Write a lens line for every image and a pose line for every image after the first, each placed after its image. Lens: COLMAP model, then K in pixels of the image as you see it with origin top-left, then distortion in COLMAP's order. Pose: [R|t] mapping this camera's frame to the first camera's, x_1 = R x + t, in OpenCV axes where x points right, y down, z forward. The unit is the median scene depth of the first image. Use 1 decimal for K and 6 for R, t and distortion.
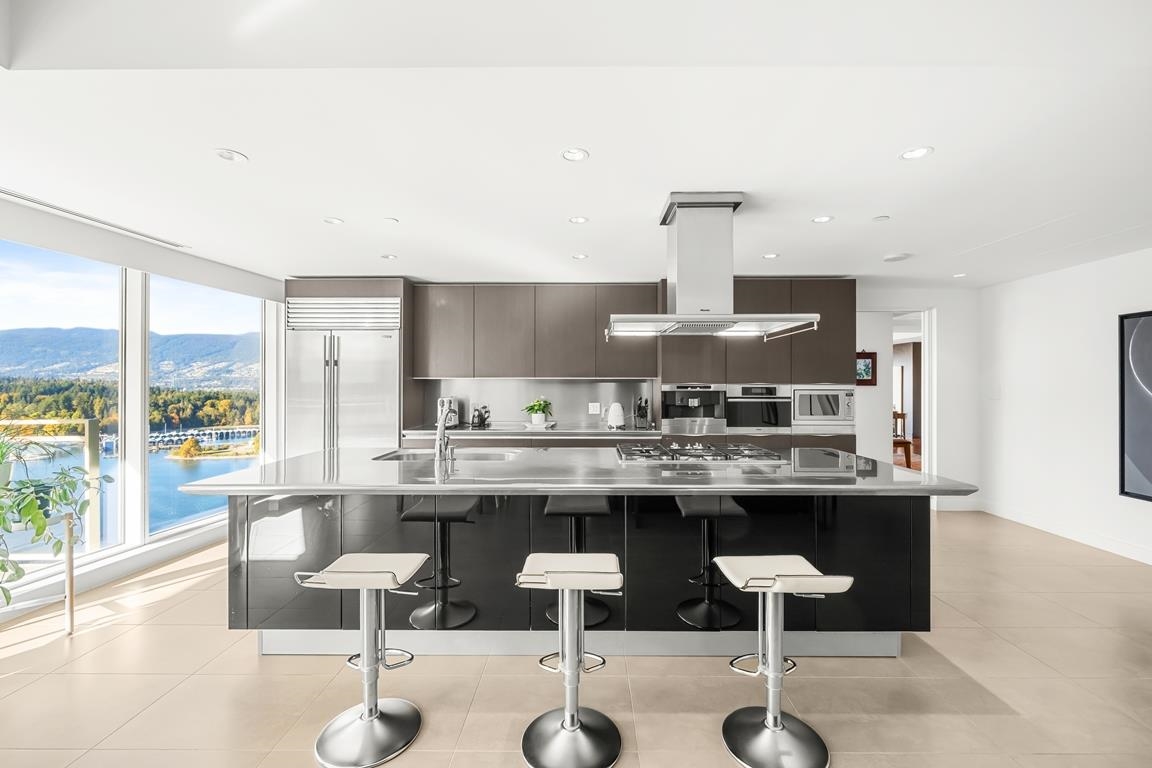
lens RADIAL K [[486.1, 0, 578.6], [0, 486.1, 382.7], [0, 0, 1]] dist [0.001453, 0.000739]
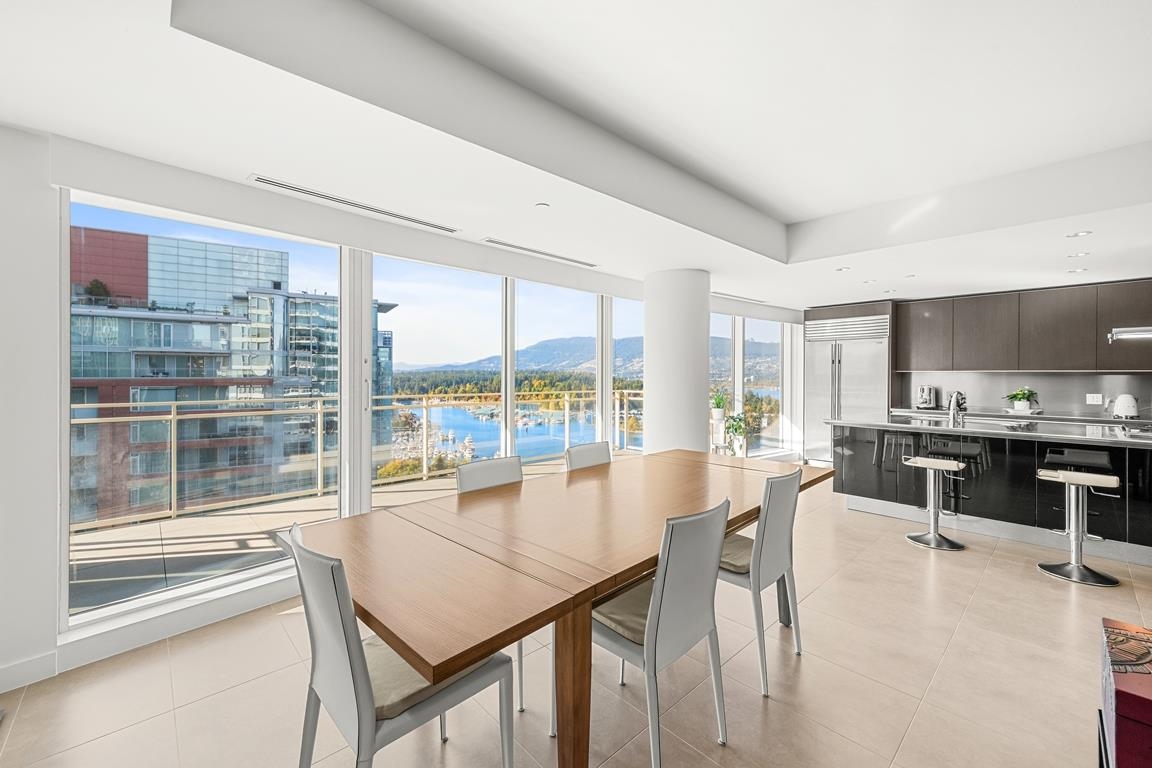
lens RADIAL K [[486.1, 0, 551.3], [0, 486.1, 377.5], [0, 0, 1]] dist [0.001453, 0.000739]
pose [[0.692798, 0.005092, -0.721113, -0.022127], [-0.000109, 0.999976, 0.006956, -0.001225], [0.721131, -0.004740, 0.692782, -0.607350]]
